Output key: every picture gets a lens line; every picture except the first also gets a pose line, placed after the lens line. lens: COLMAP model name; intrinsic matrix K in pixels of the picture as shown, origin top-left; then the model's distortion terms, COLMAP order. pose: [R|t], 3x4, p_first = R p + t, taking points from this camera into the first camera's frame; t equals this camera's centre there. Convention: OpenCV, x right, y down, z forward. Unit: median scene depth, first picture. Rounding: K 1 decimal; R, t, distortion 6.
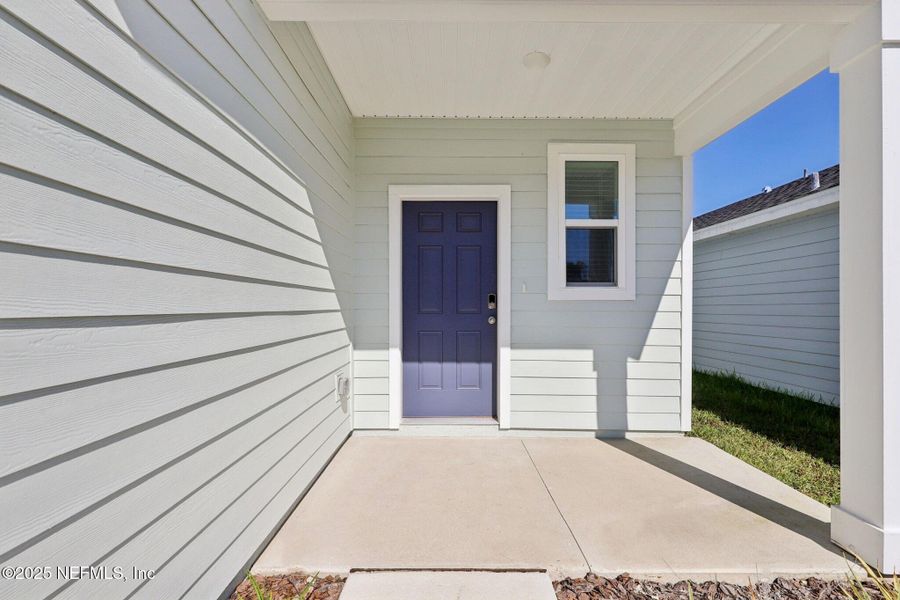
lens RADIAL K [[411.9, 0, 449.3], [0, 411.9, 301.1], [0, 0, 1]] dist [0.003396, 0.000370]
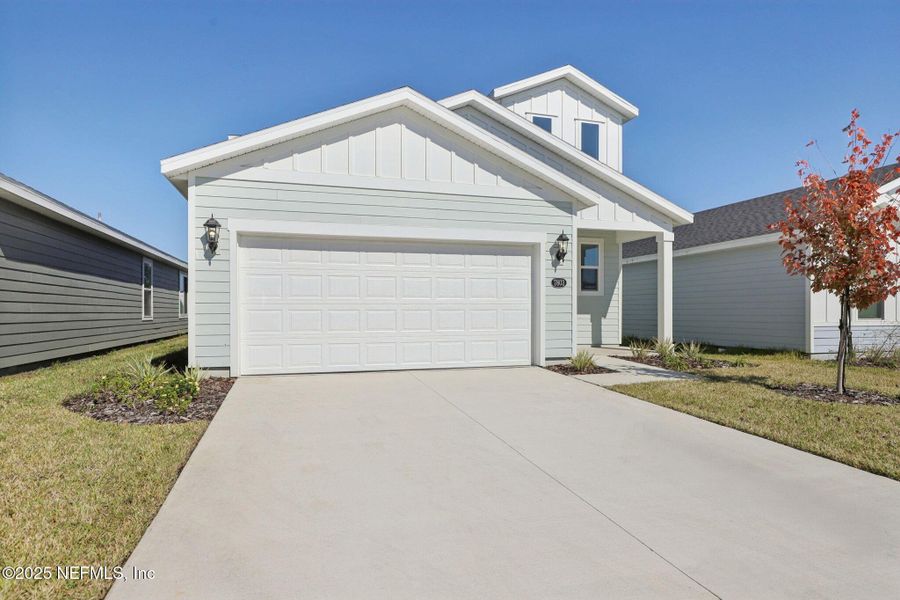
lens RADIAL K [[536.4, 0, 444.9], [0, 536.4, 308.6], [0, 0, 1]] dist [0.022285, -0.001308]
pose [[0.962340, -0.002756, 0.271834, -1.492294], [0.001799, 0.999991, 0.003769, 0.065484], [-0.271842, -0.003138, 0.962337, -2.076563]]
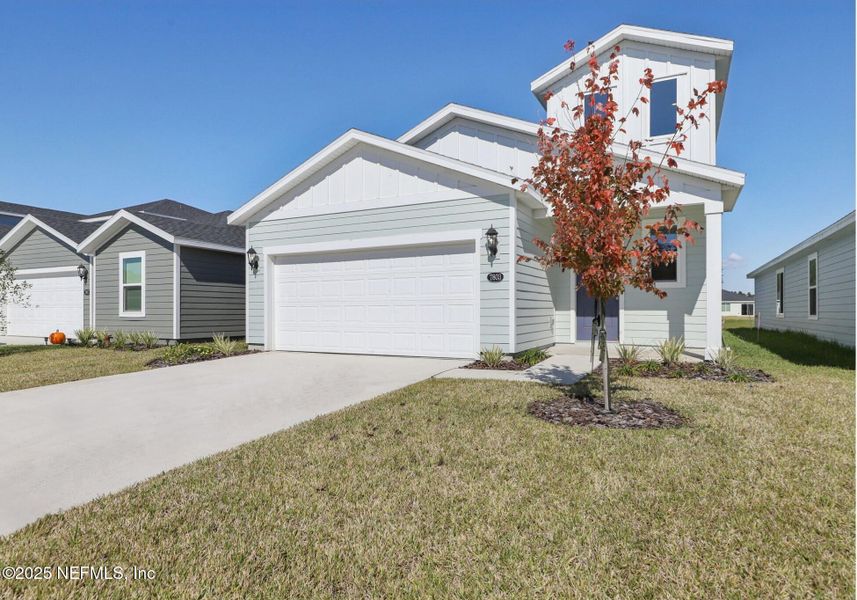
lens RADIAL K [[517.4, 0, 402.1], [0, 517.4, 311.0], [0, 0, 1]] dist [0.015007, -0.001196]
pose [[0.870029, -0.006138, -0.492962, 0.489404], [0.008363, 0.999962, 0.002308, 0.102596], [0.492930, -0.006131, 0.870048, -2.112863]]
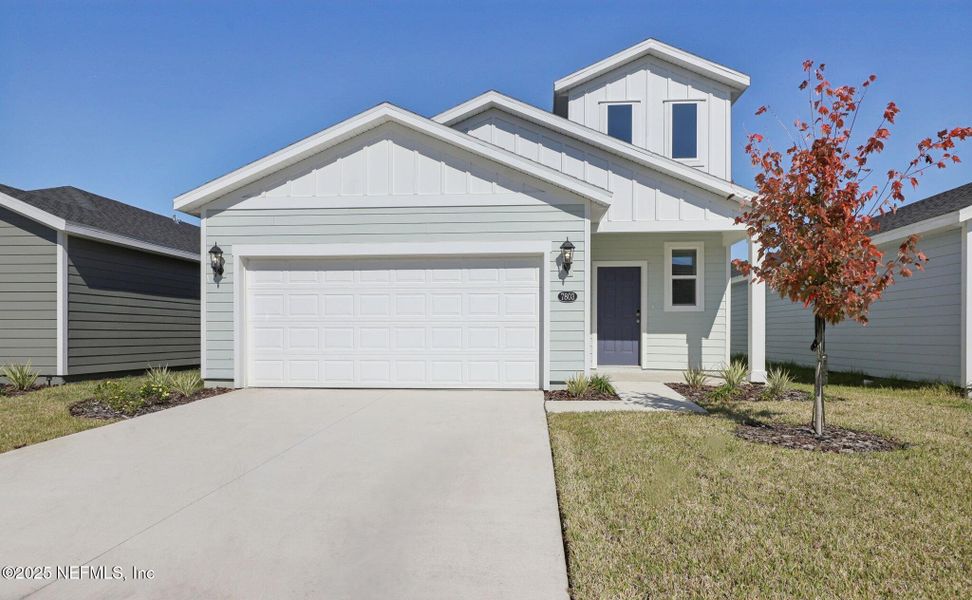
lens RADIAL K [[593.3, 0, 479.7], [0, 593.3, 331.9], [0, 0, 1]] dist [0.020060, -0.001514]
pose [[0.994474, -0.003087, -0.104933, -0.412512], [0.003700, 0.999977, 0.005644, 0.085233], [0.104914, -0.006001, 0.994463, -2.276102]]
